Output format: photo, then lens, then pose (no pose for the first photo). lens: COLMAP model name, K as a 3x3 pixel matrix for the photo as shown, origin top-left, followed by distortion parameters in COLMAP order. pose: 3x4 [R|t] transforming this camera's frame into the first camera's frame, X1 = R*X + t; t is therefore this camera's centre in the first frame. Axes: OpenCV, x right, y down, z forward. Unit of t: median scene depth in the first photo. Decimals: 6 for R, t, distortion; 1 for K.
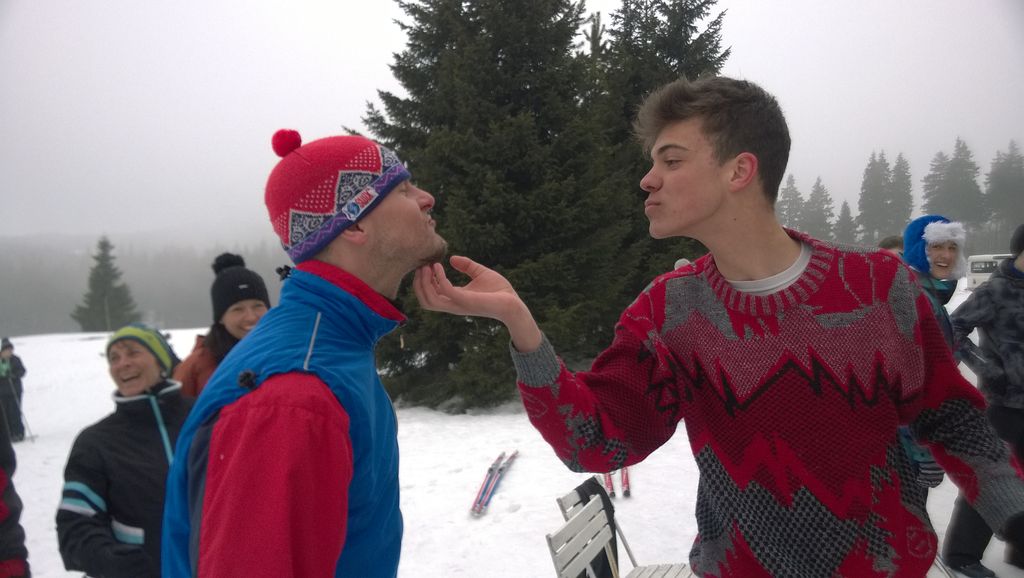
lens RADIAL K [[766.7, 0, 520.4], [0, 766.7, 294.3], [0, 0, 1]] dist [0.052827, -0.134964]
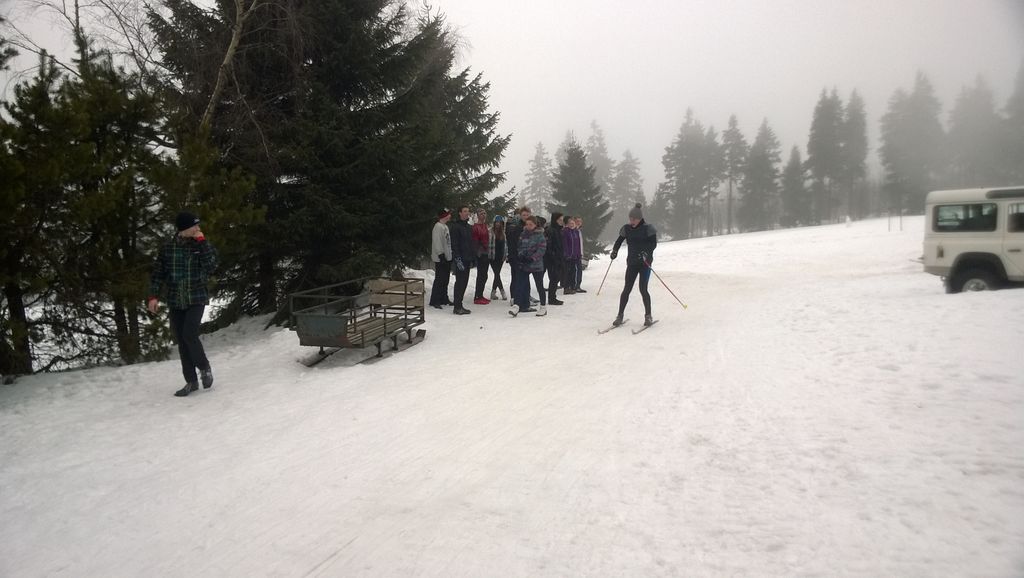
lens RADIAL K [[766.7, 0, 520.4], [0, 766.7, 294.3], [0, 0, 1]] dist [0.052827, -0.134964]
pose [[0.998994, -0.019665, 0.040298, 0.067593], [0.017329, 0.998194, 0.057521, -0.004289], [-0.041356, -0.056764, 0.997531, 0.115492]]
